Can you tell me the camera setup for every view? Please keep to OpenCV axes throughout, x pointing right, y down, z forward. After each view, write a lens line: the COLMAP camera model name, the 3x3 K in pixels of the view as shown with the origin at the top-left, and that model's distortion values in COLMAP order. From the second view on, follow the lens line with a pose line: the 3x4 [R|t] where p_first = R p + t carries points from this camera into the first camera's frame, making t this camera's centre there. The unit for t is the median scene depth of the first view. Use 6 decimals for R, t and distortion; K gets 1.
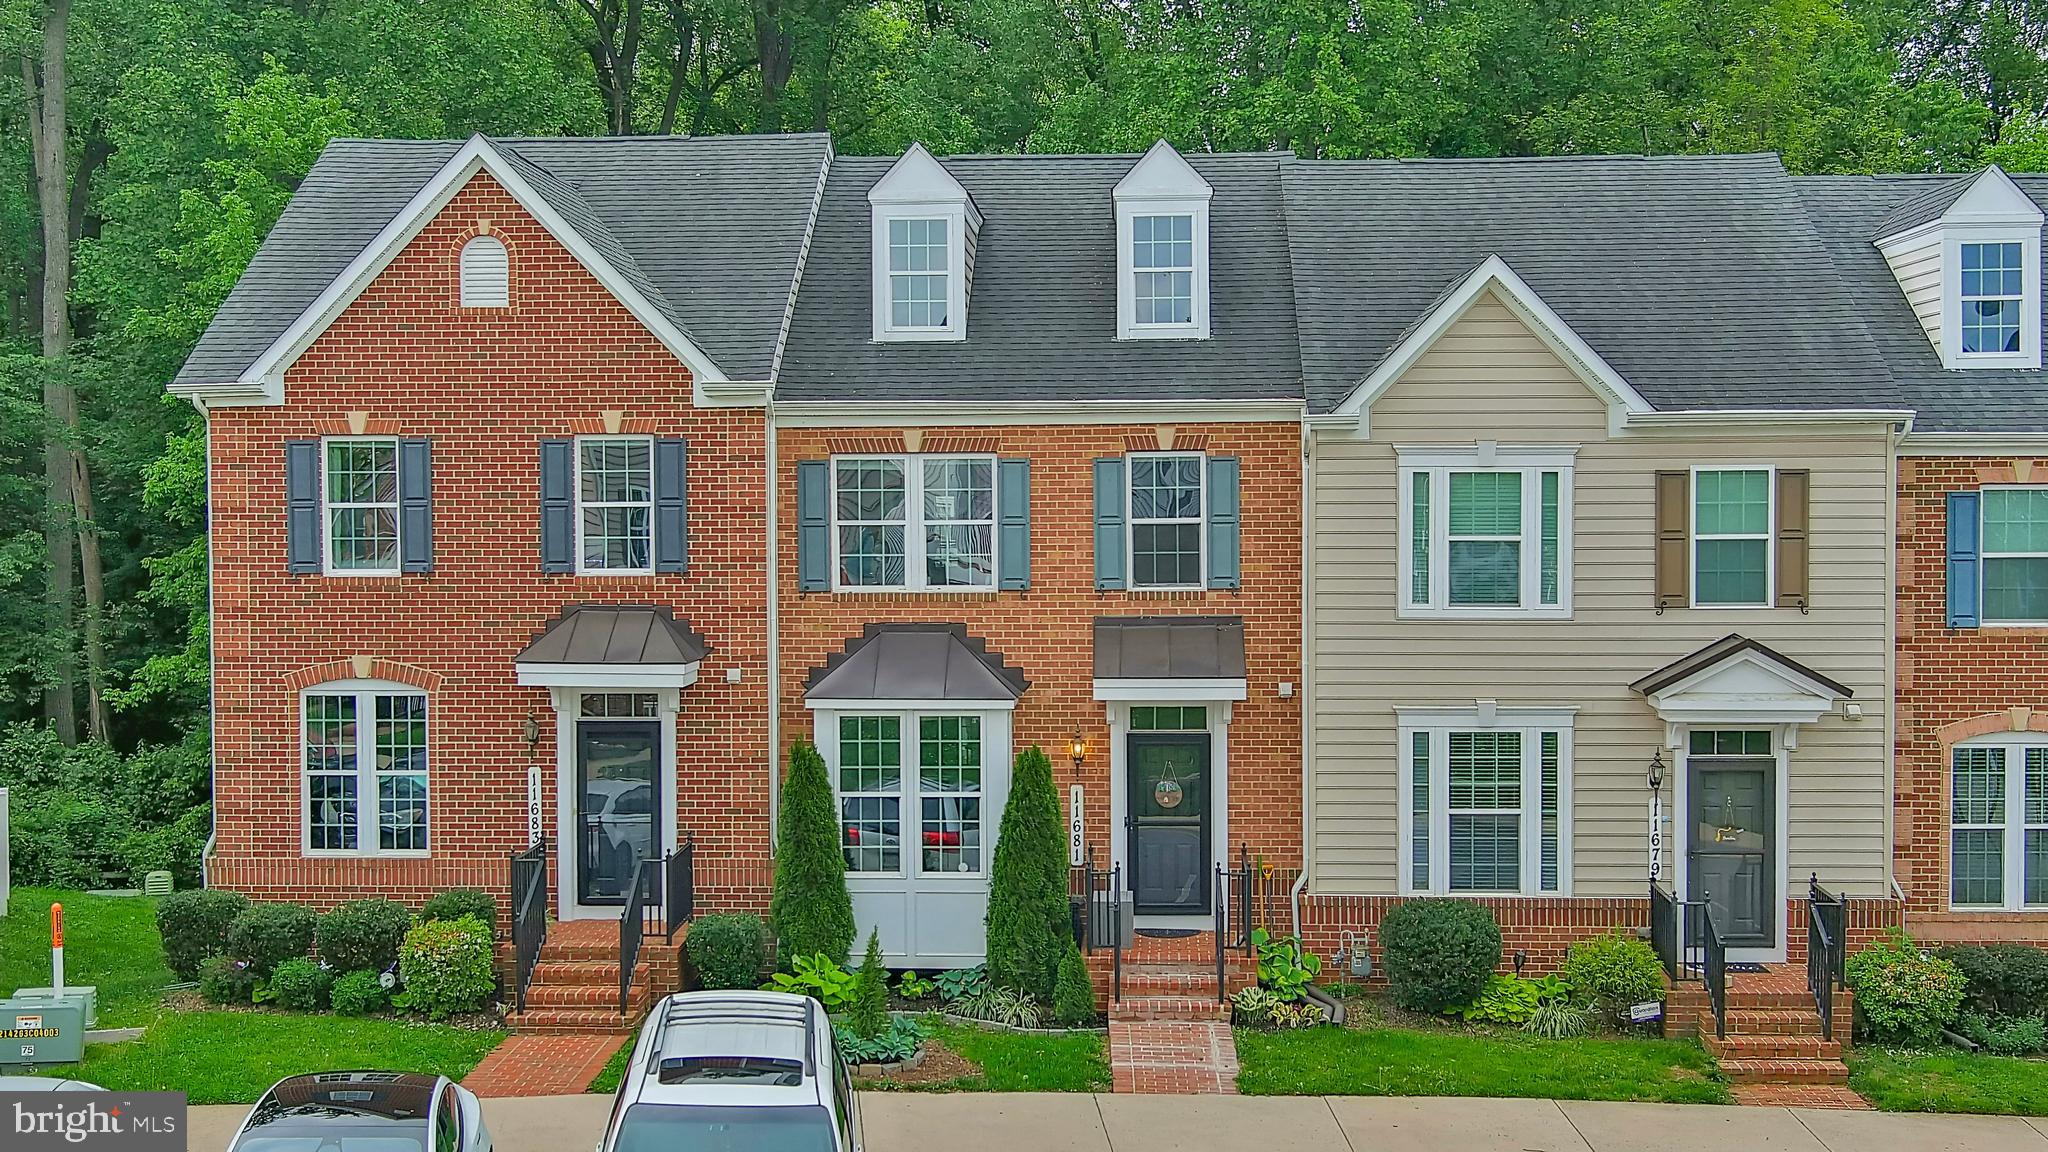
lens RADIAL K [[2326.6, 0, 1026.6], [0, 2326.6, 577.7], [0, 0, 1]] dist [0.057998, -0.212714]
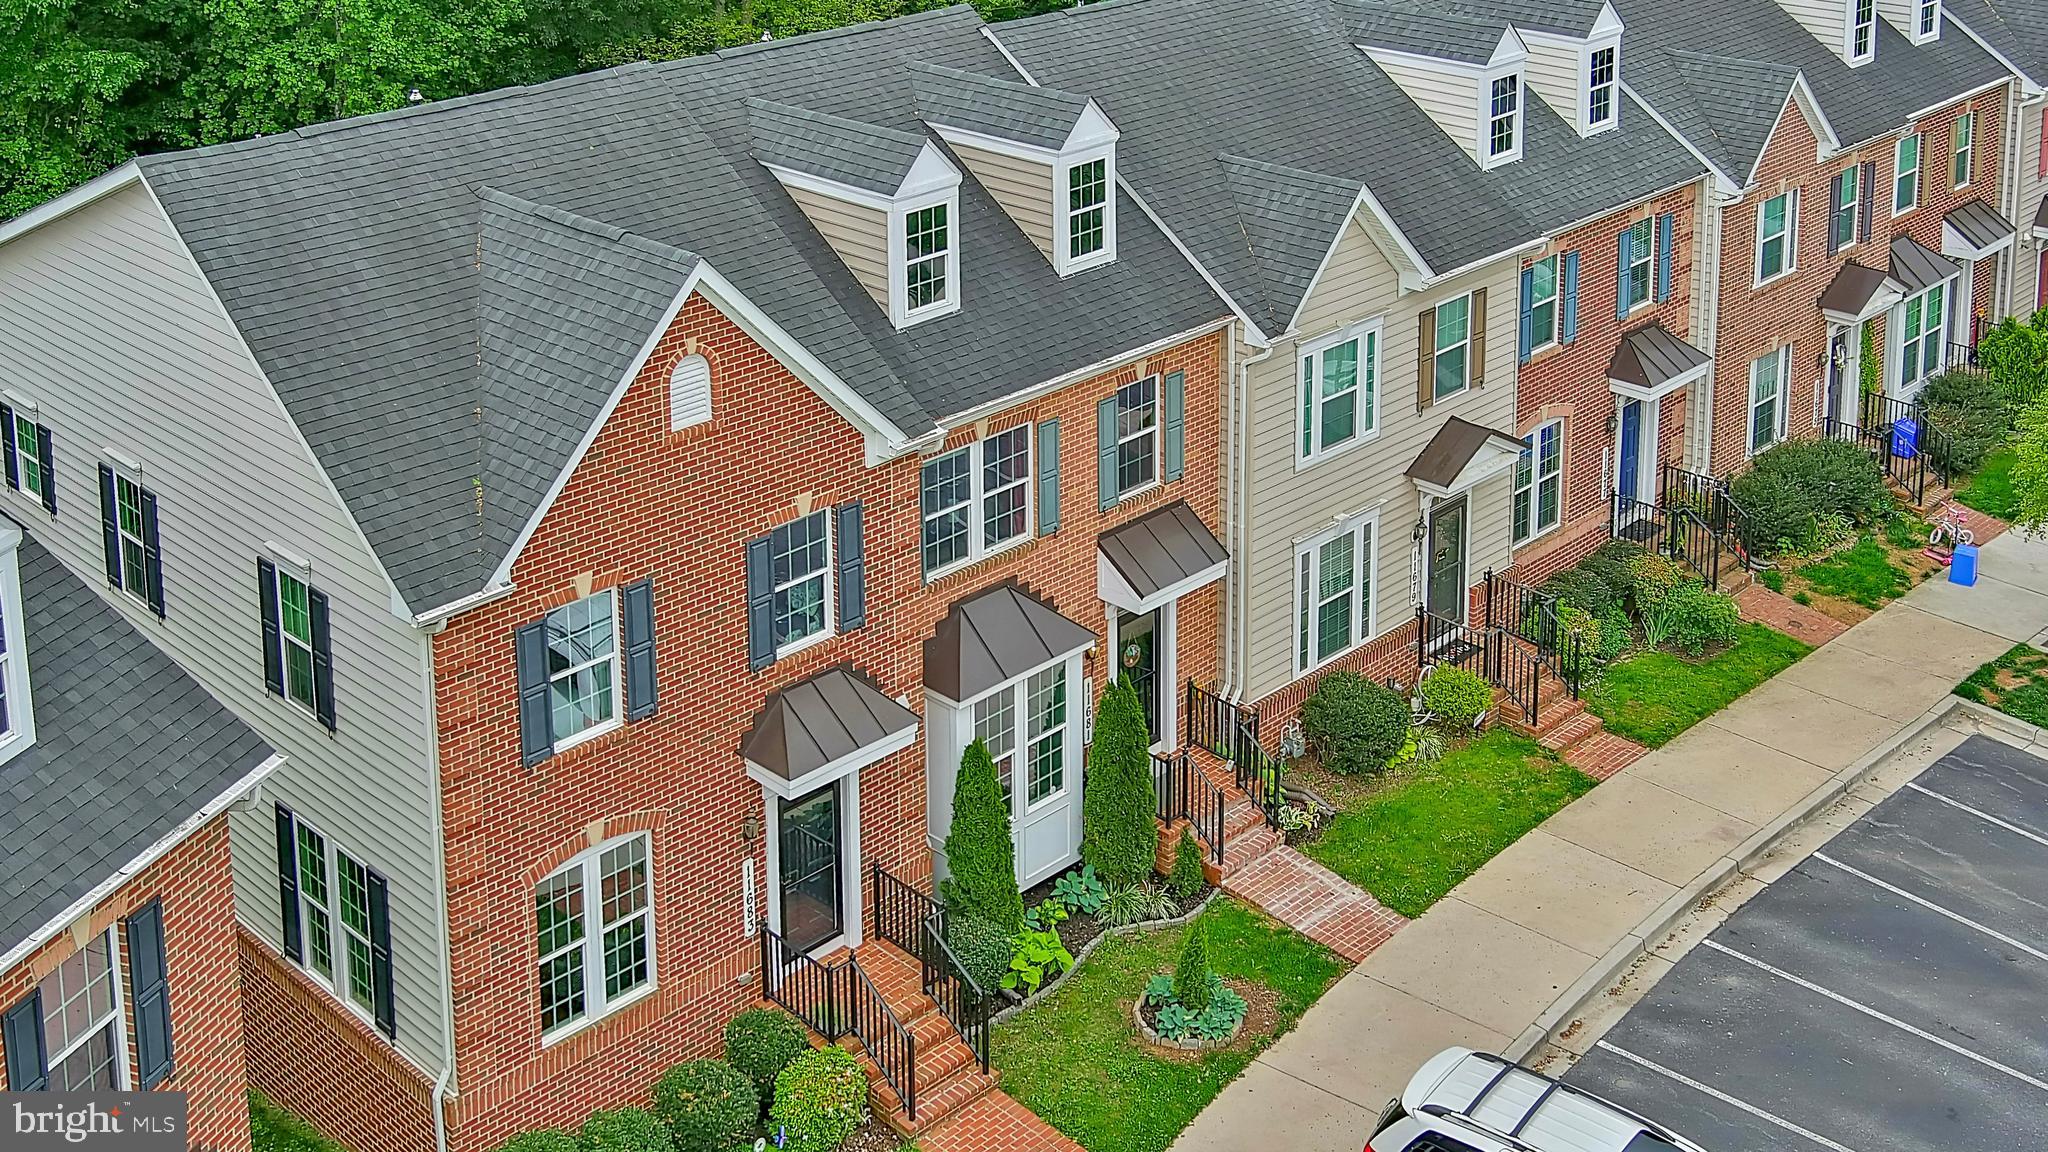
lens RADIAL K [[2405.6, 0, 1050.1], [0, 2405.6, 11.8], [0, 0, 1]] dist [0.009606, 0.019811]
pose [[0.665205, -0.146069, 0.732234, -0.825215], [0.031688, 0.985317, 0.167768, -0.440681], [-0.745988, -0.088397, 0.660067, 0.270725]]
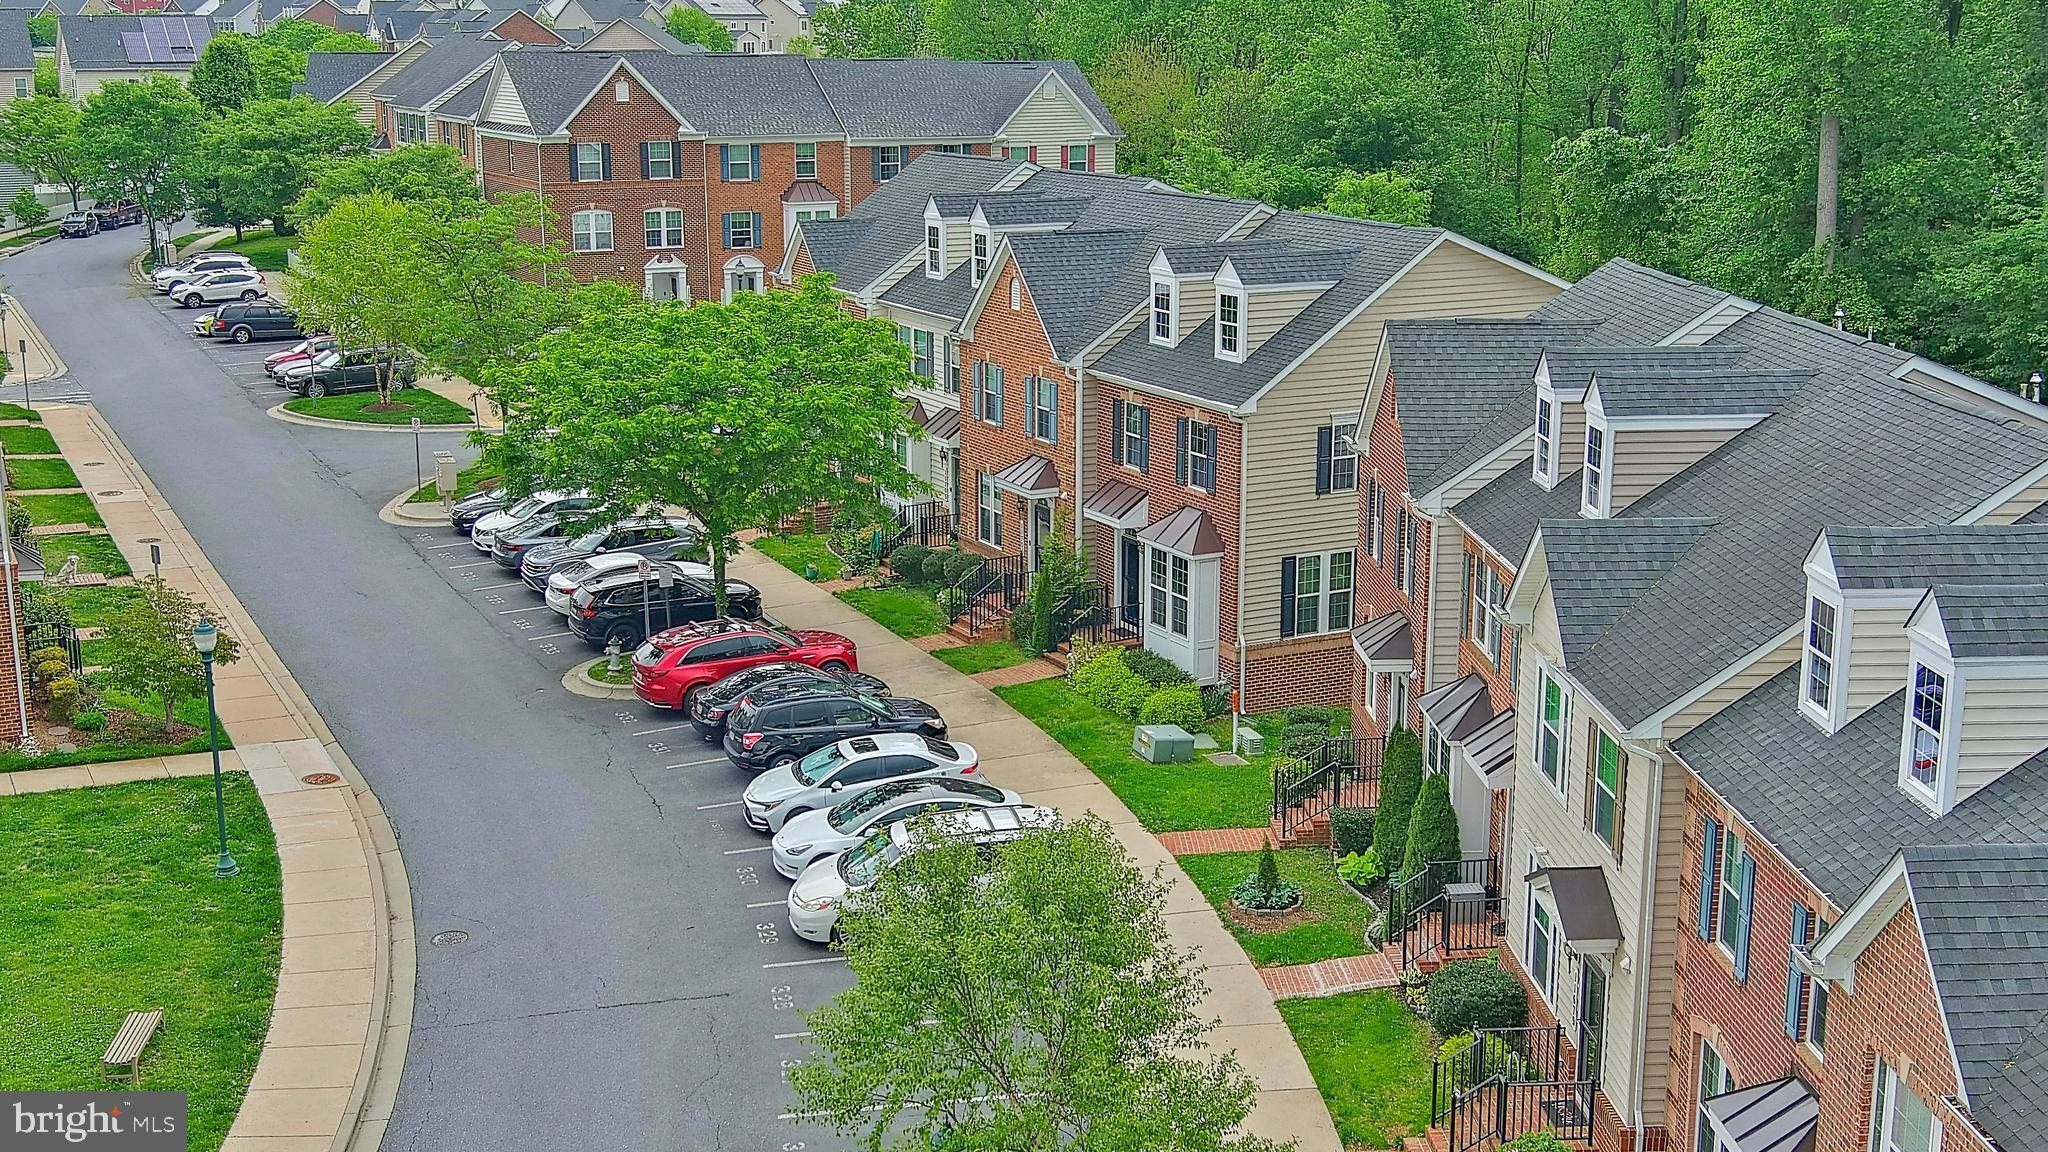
lens RADIAL K [[2326.6, 0, 1026.6], [0, 2326.6, 577.7], [0, 0, 1]] dist [0.057998, -0.212714]
pose [[0.099320, 0.232155, -0.967595, 1.391794], [-0.031620, 0.972648, 0.230122, -0.385460], [0.994553, 0.007740, 0.103944, 0.567901]]
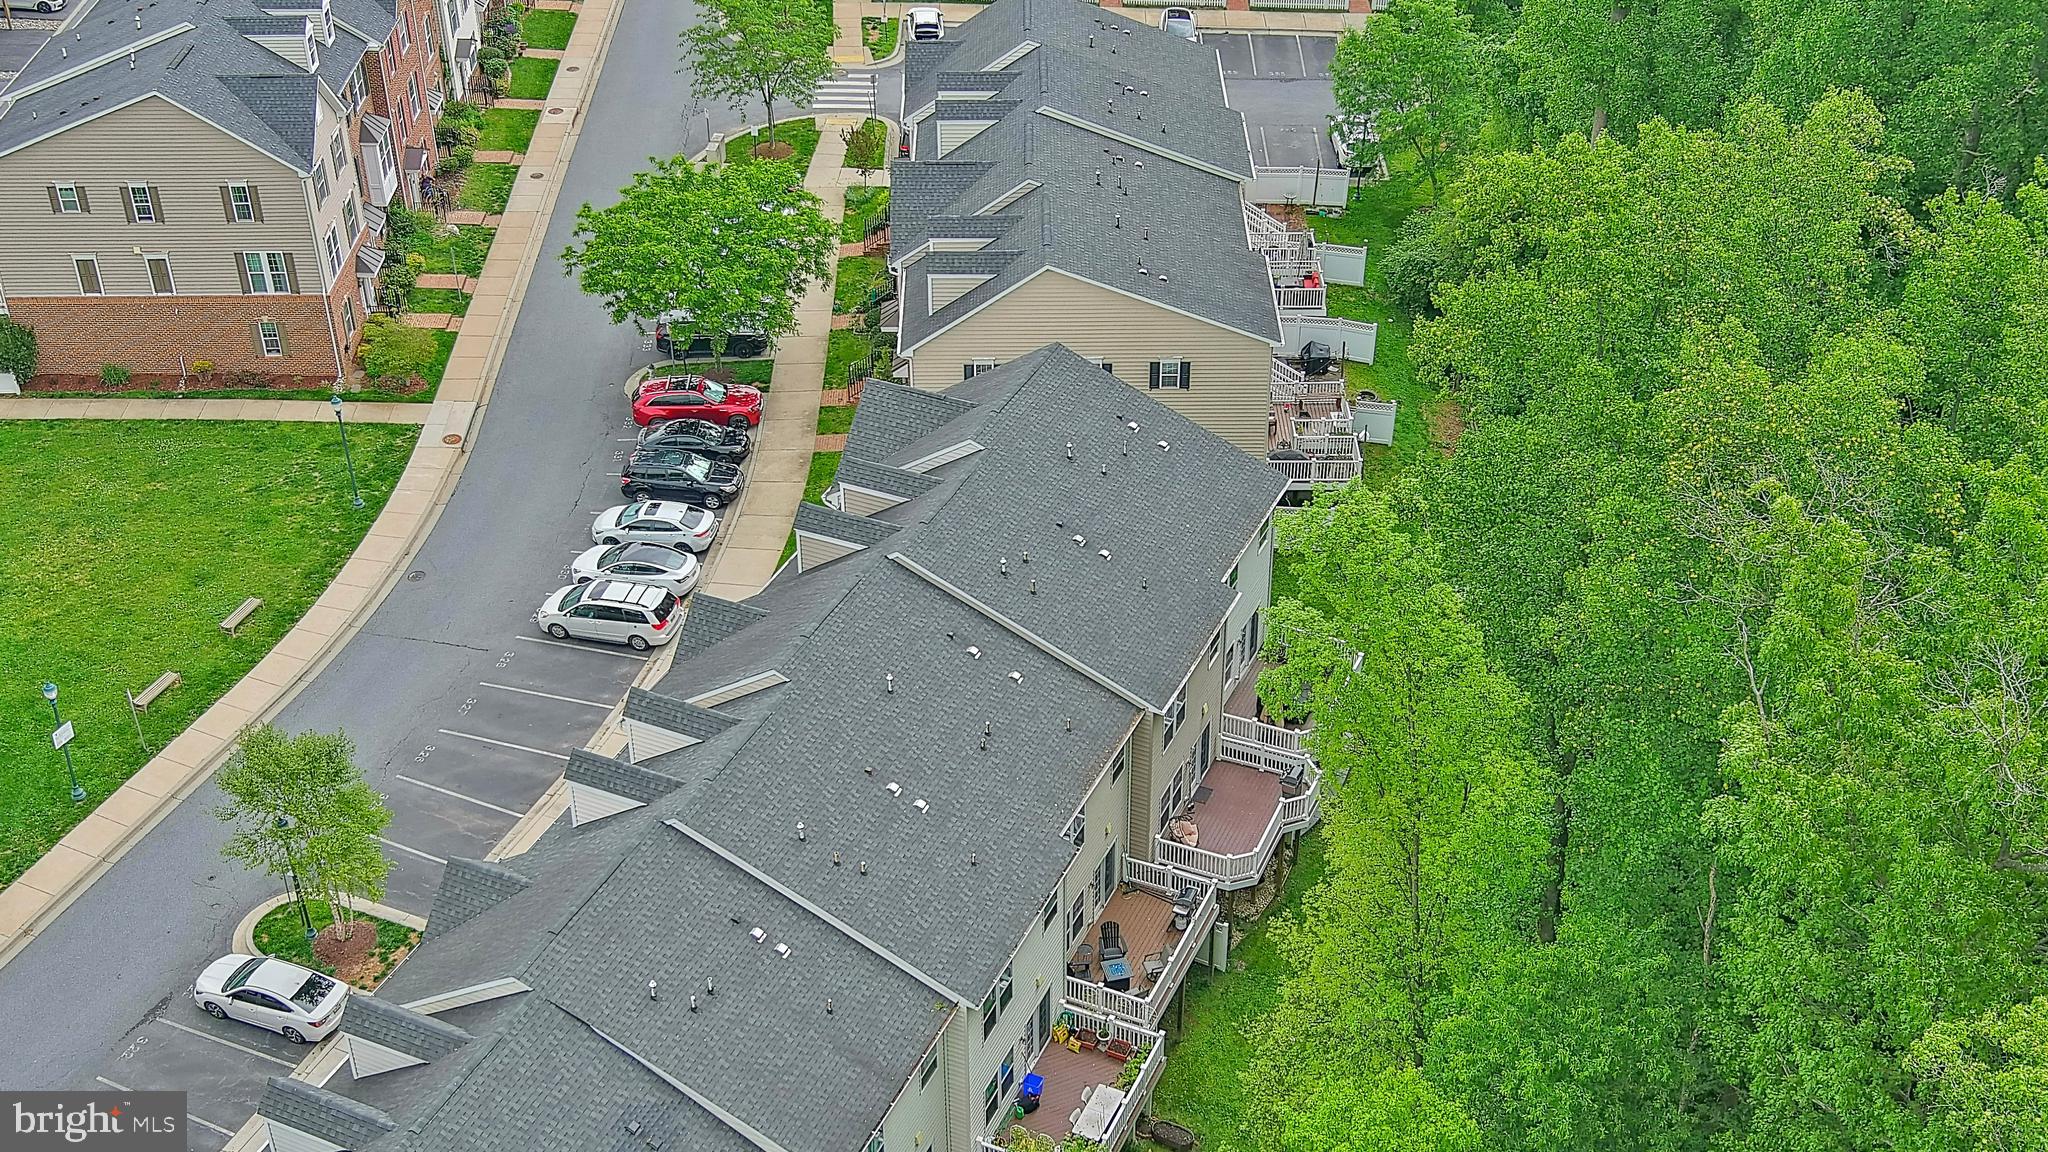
lens RADIAL K [[2326.6, 0, 1026.6], [0, 2326.6, 577.7], [0, 0, 1]] dist [0.057998, -0.212714]
pose [[-0.367050, 0.538896, -0.758198, 2.070302], [-0.021959, 0.809844, 0.586234, -1.715800], [0.929942, 0.231827, -0.285420, 2.078775]]
